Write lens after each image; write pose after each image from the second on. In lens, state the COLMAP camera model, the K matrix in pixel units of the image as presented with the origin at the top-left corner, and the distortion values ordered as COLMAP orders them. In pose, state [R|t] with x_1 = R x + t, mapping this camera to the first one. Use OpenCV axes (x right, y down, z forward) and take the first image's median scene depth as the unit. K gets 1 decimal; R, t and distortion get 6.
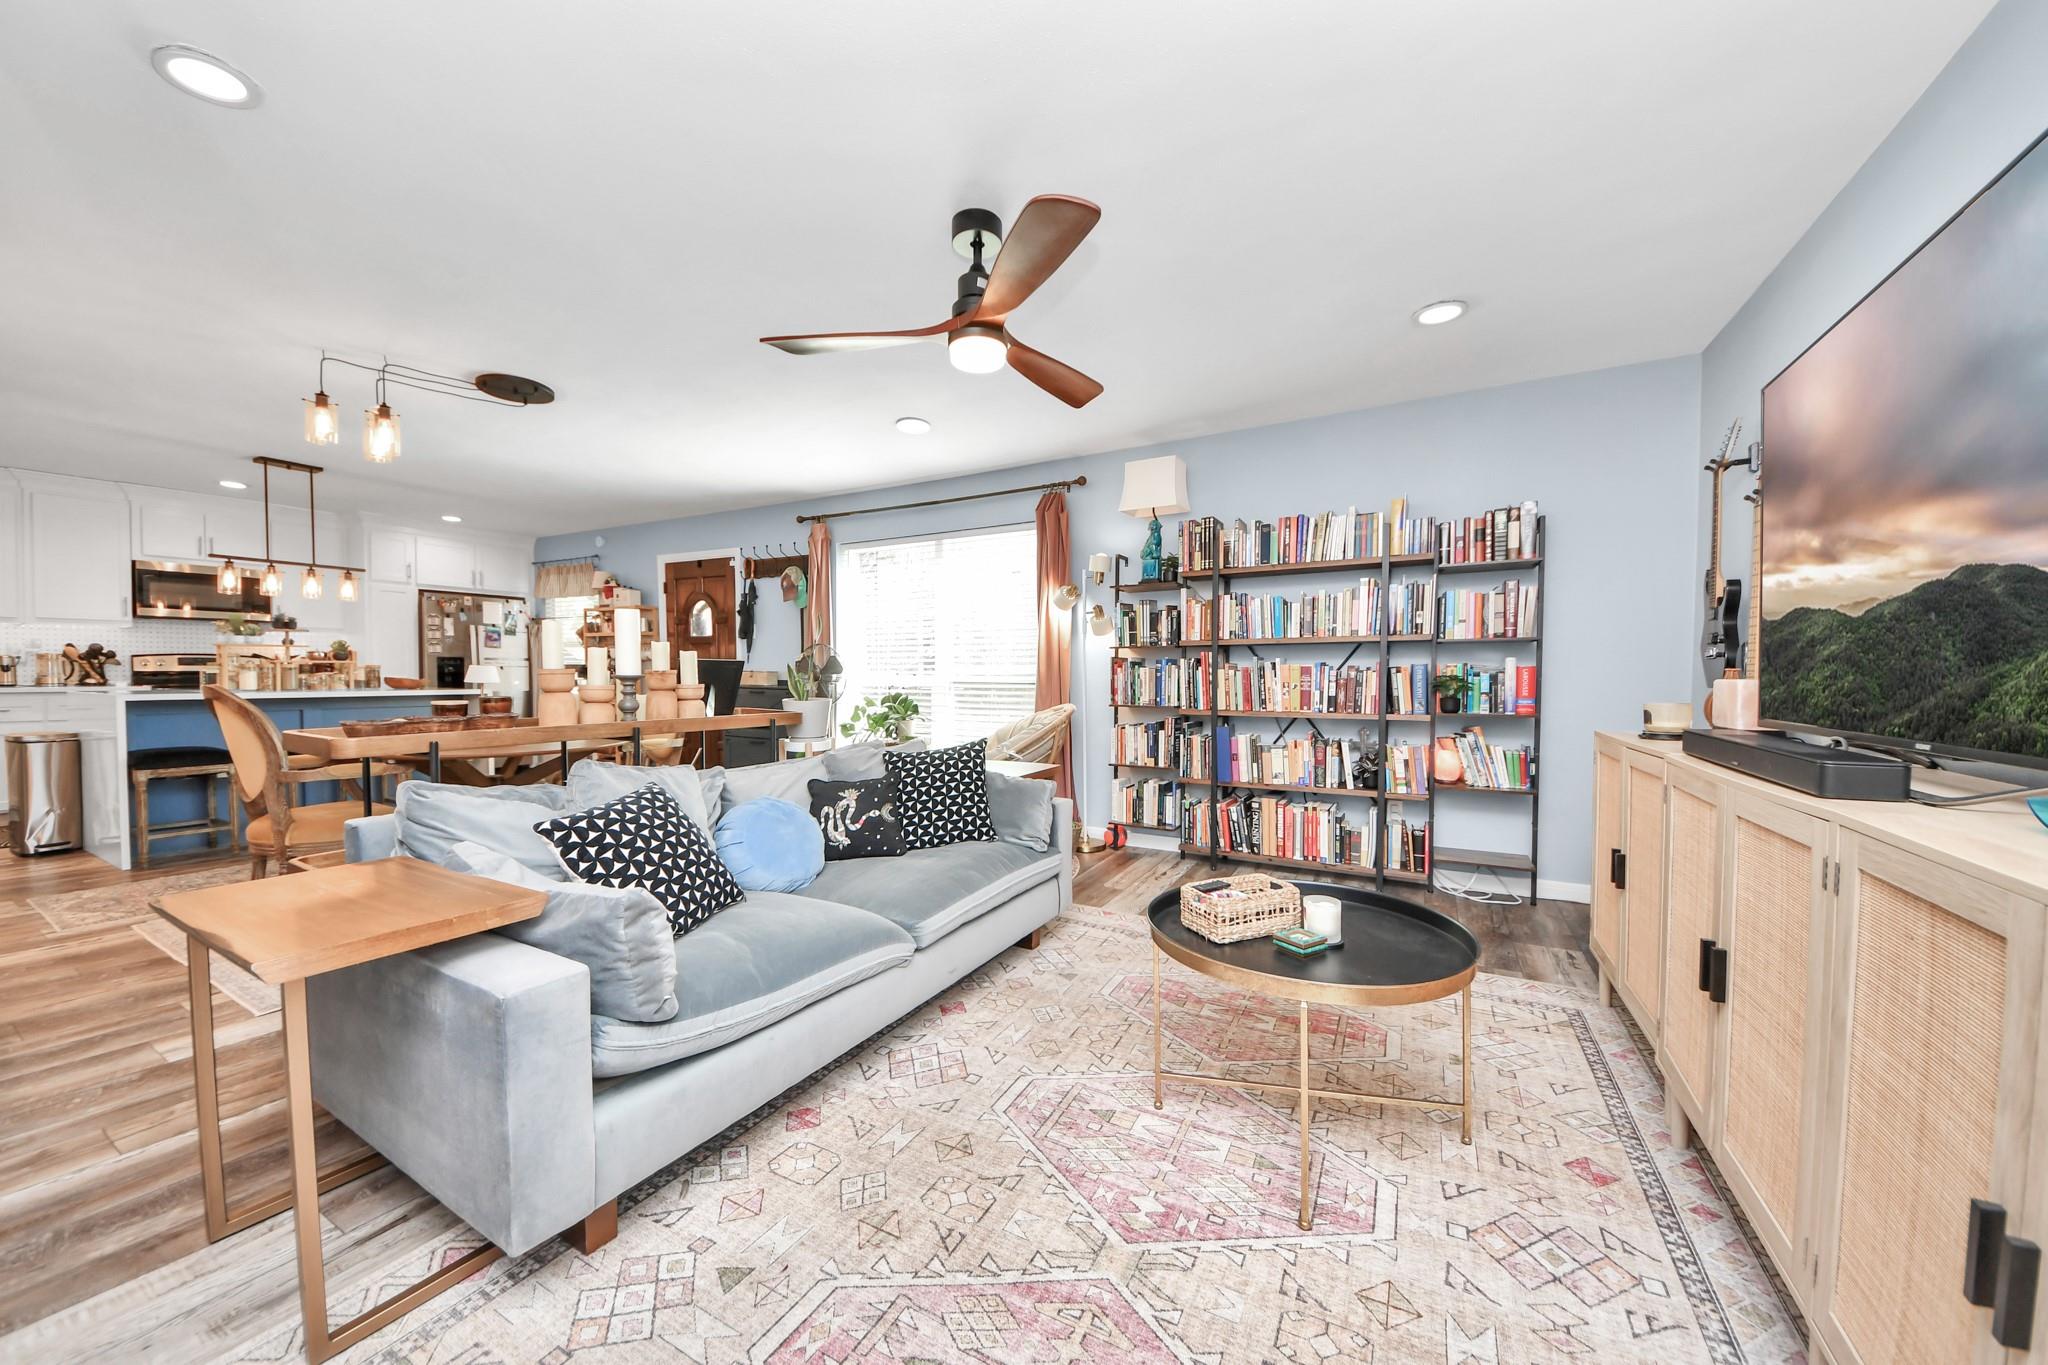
lens RADIAL K [[729.9, 0, 1015.8], [0, 729.9, 690.2], [0, 0, 1]] dist [0.024494, -0.016520]
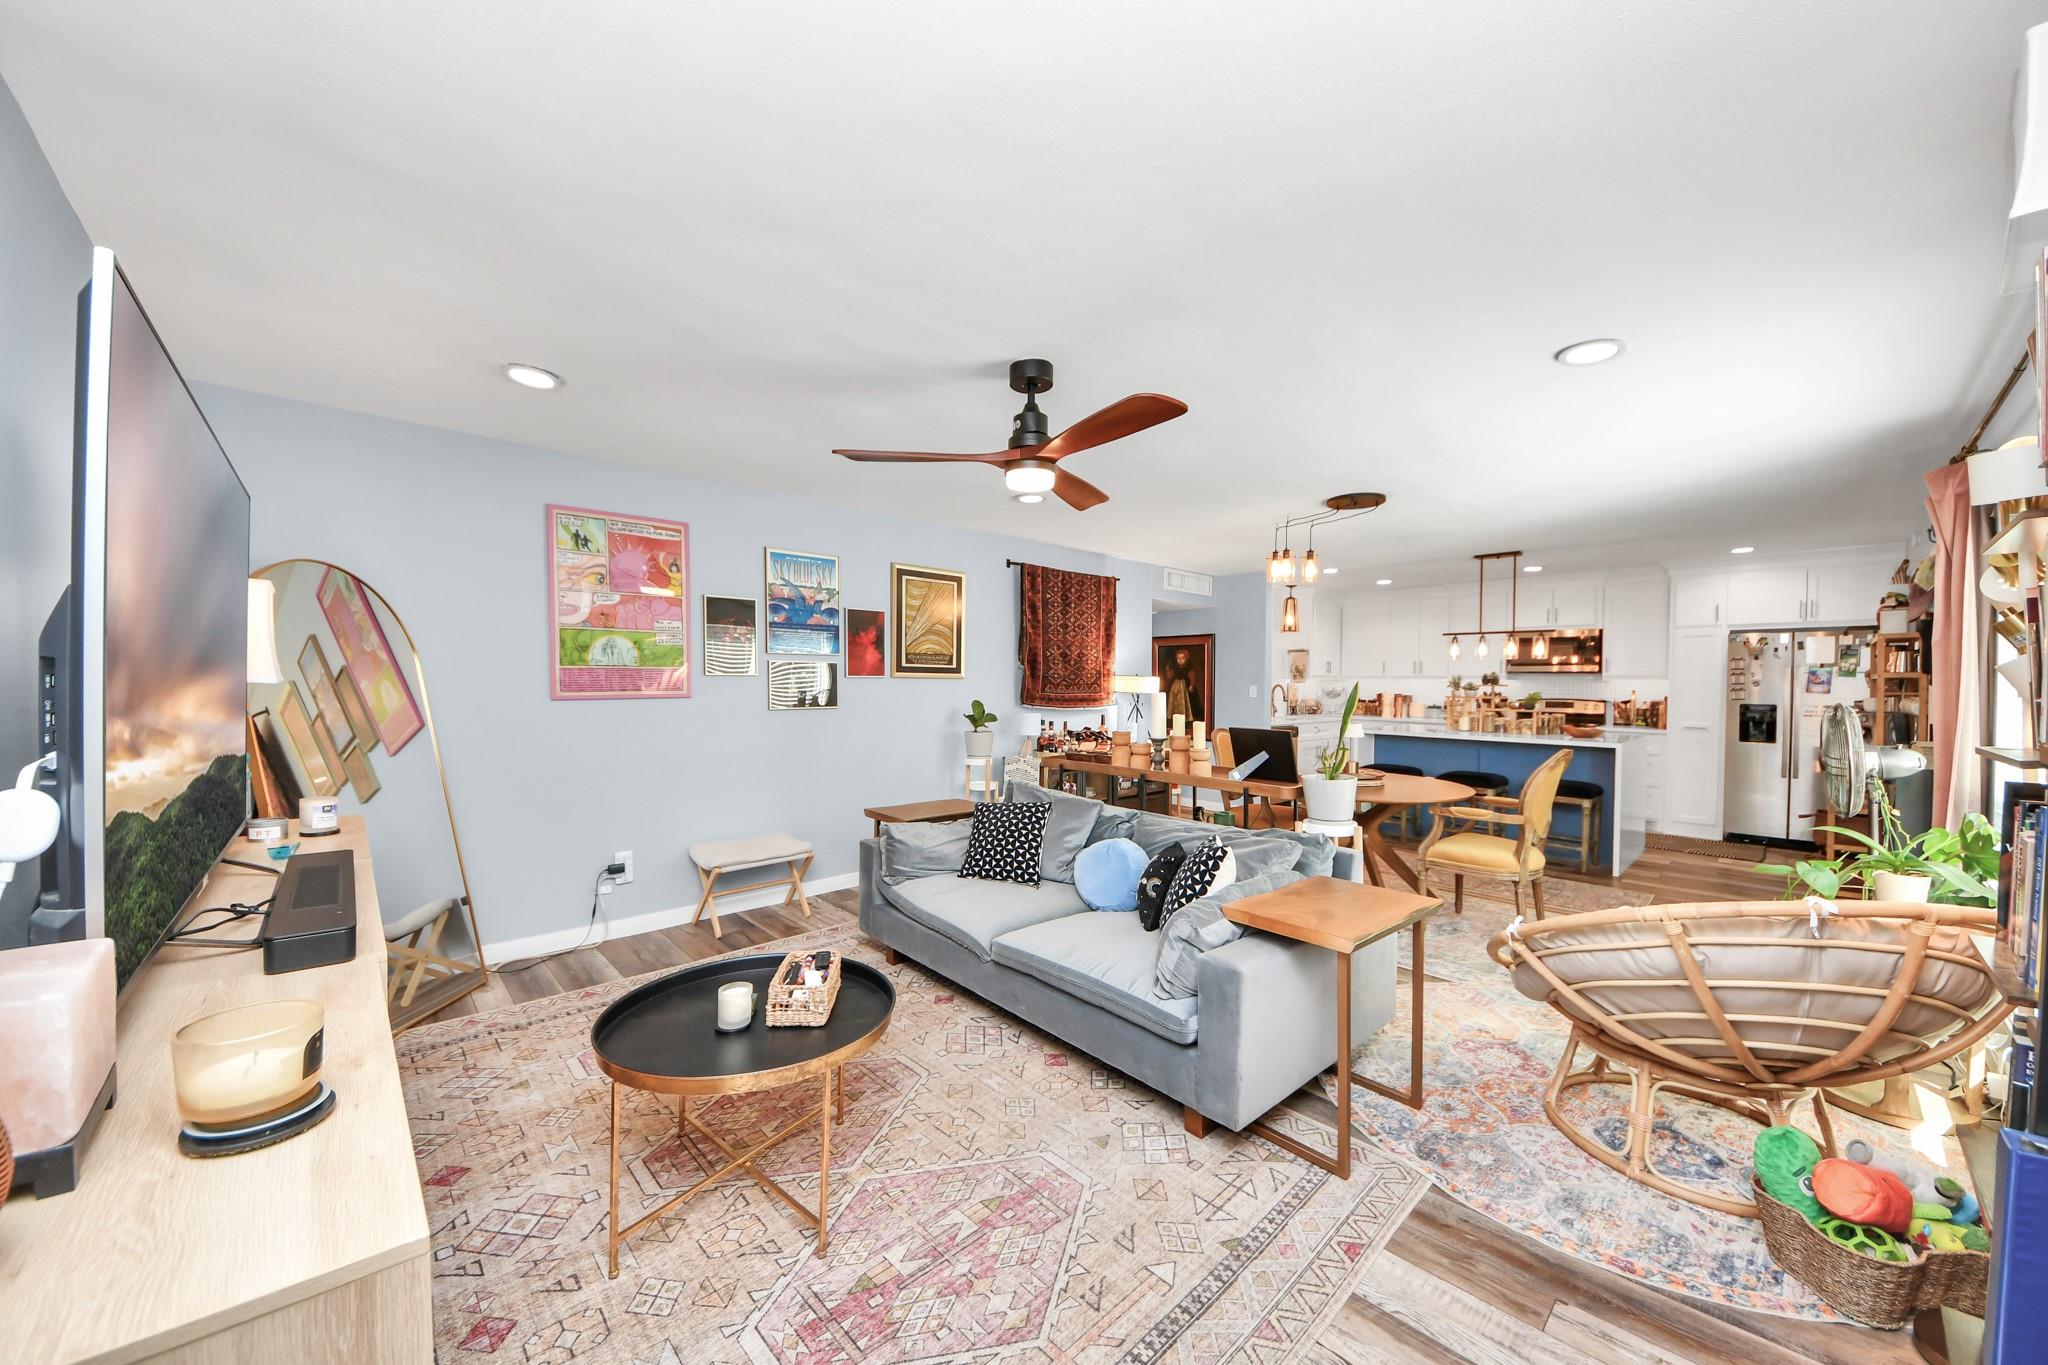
lens RADIAL K [[731.6, 0, 1037.2], [0, 731.6, 687.2], [0, 0, 1]] dist [0.052684, -0.000007]
pose [[-0.277610, -0.002497, -0.960691, 0.682312], [-0.031169, 0.999494, 0.006409, -0.091040], [0.960188, 0.031723, -0.277547, 0.873035]]
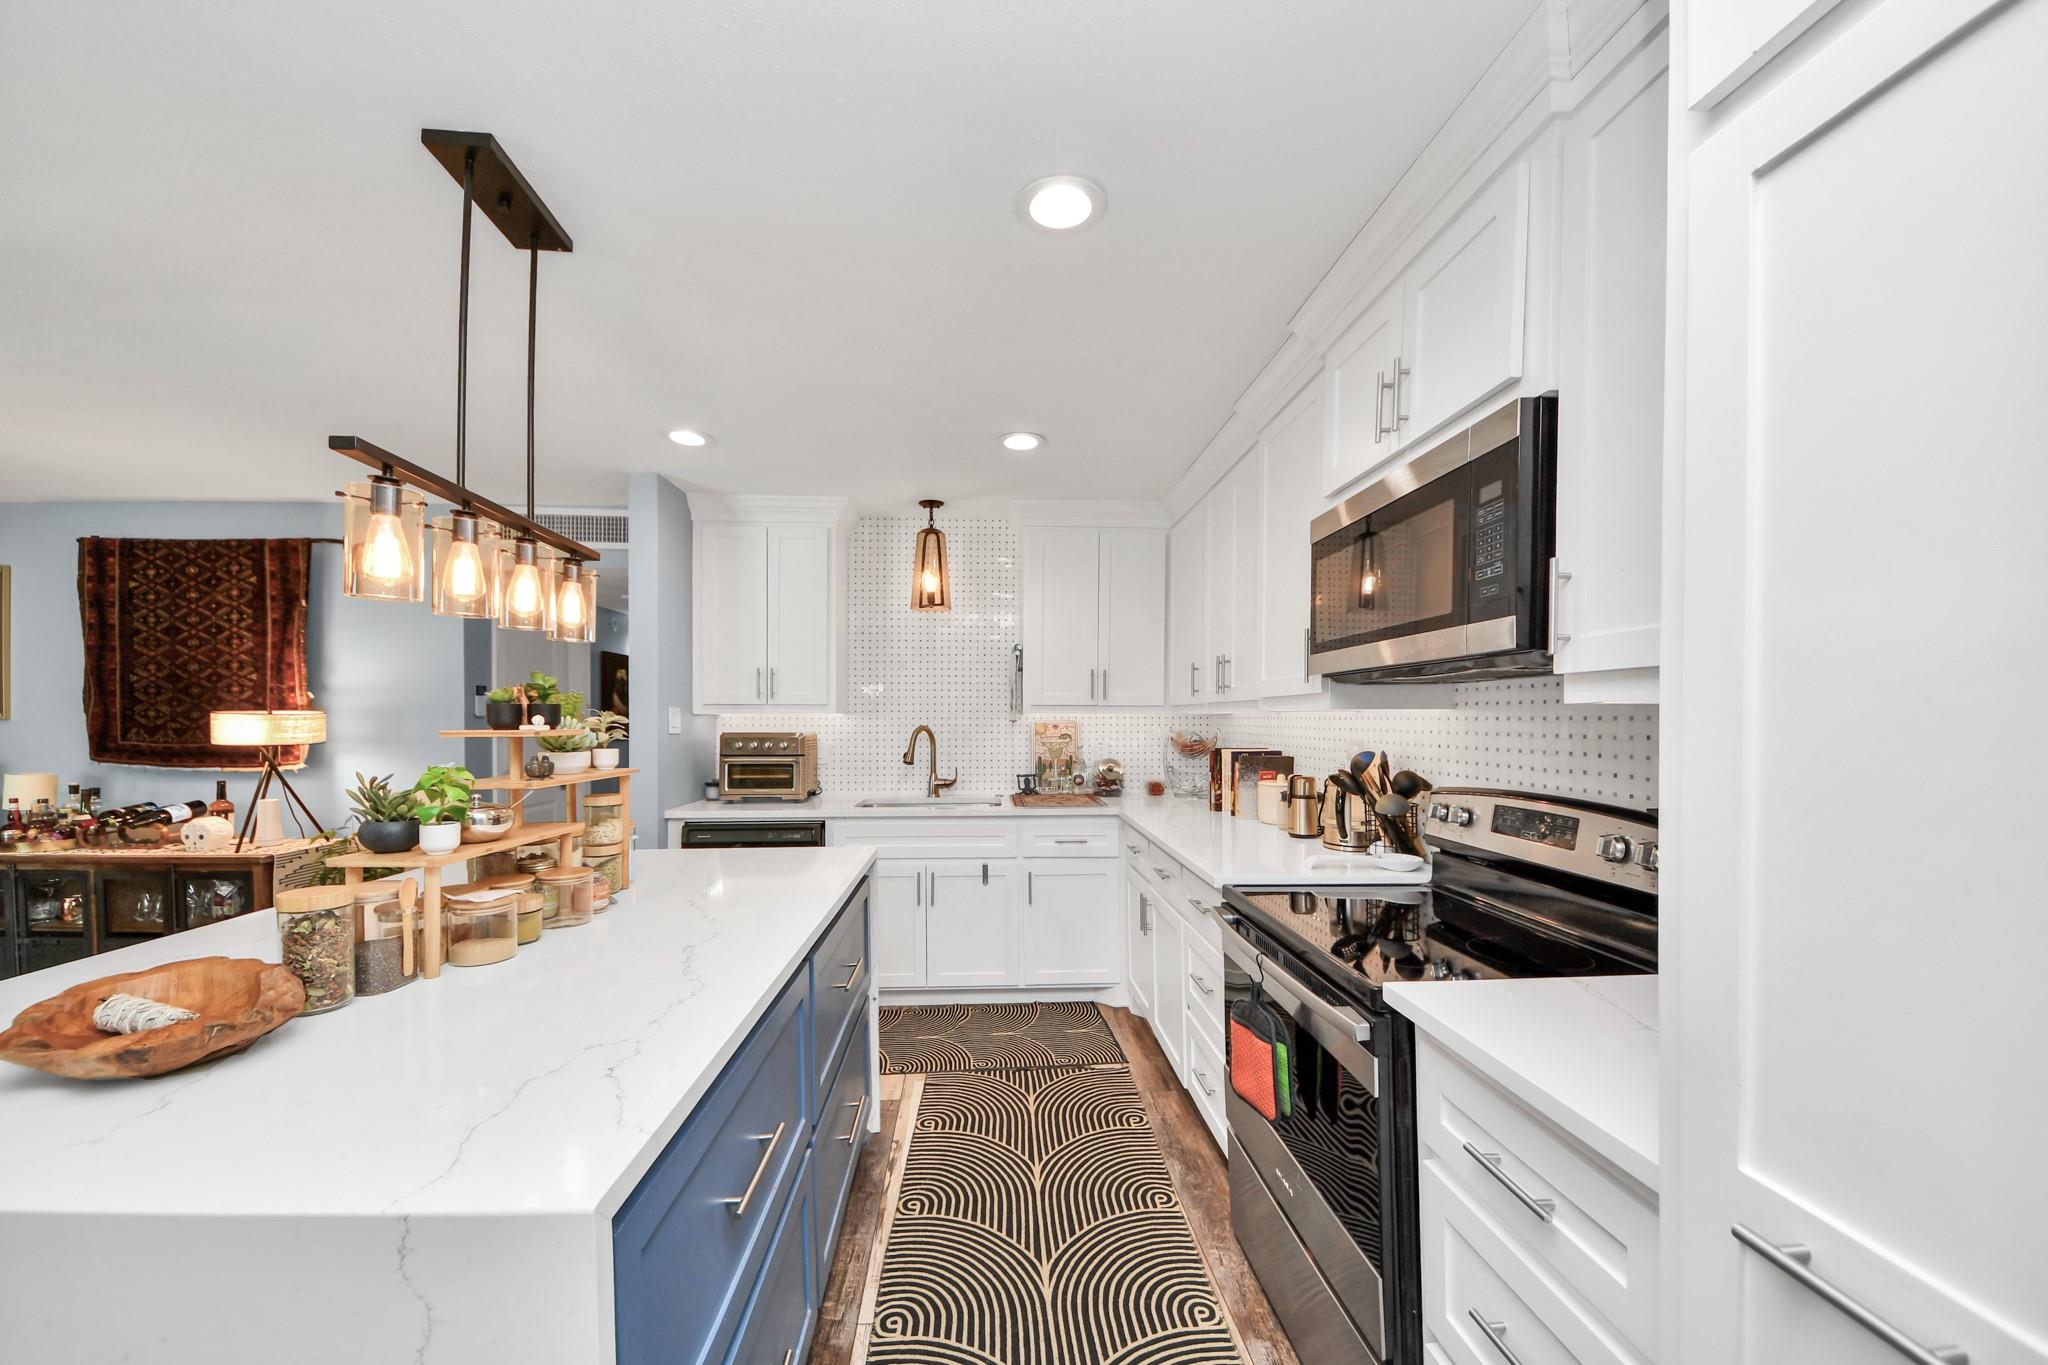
lens RADIAL K [[729.0, 0, 1020.1], [0, 729.0, 728.8], [0, 0, 1]] dist [0.019790, -0.013532]
pose [[-0.836698, -0.002601, -0.547659, -1.421353], [-0.019227, 0.999512, 0.024627, -0.135133], [0.547327, 0.031135, -0.836339, 1.984008]]
